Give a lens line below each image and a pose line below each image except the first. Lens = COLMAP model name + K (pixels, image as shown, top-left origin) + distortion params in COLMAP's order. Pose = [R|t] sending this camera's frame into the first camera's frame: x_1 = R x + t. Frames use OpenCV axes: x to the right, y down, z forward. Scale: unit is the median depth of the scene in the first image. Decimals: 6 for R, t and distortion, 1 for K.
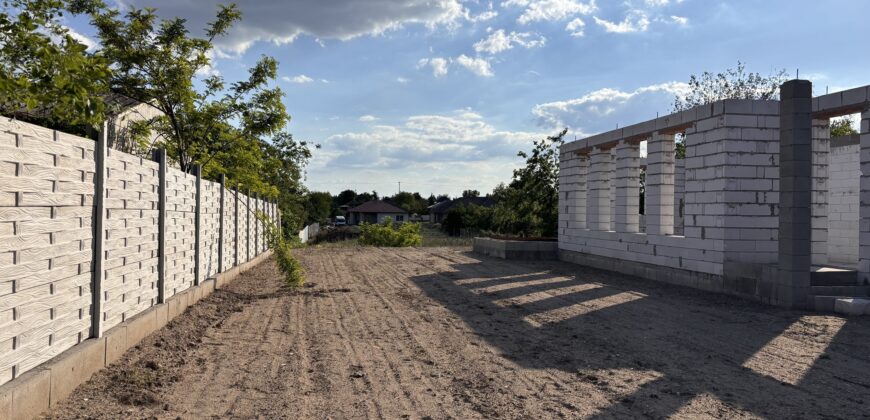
lens RADIAL K [[654.9, 0, 440.6], [0, 654.9, 204.1], [0, 0, 1]] dist [0.065949, -0.063877]
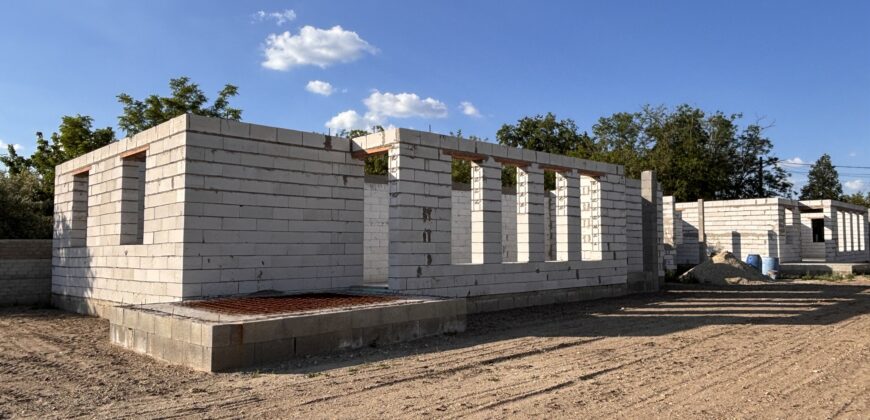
lens RADIAL K [[610.5, 0, 424.9], [0, 610.5, 208.7], [0, 0, 1]] dist [0.070346, -0.130571]
pose [[-0.556207, 0.042070, 0.829978, -0.448773], [-0.011583, 0.998228, -0.058361, 0.024972], [-0.830963, -0.042075, -0.554734, 2.007235]]
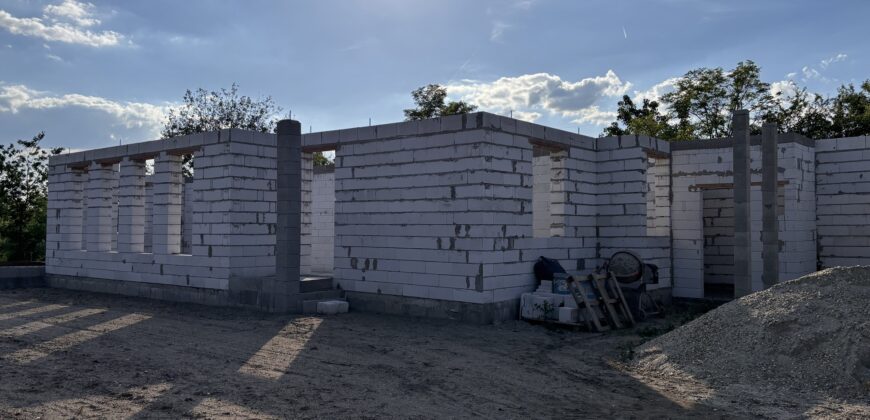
lens RADIAL K [[670.5, 0, 422.7], [0, 670.5, 210.1], [0, 0, 1]] dist [0.126044, -0.178697]
pose [[0.764841, 0.011366, 0.644119, -0.044076], [-0.001901, 0.999880, -0.015387, -0.006102], [-0.644216, 0.010544, 0.764771, -0.054813]]
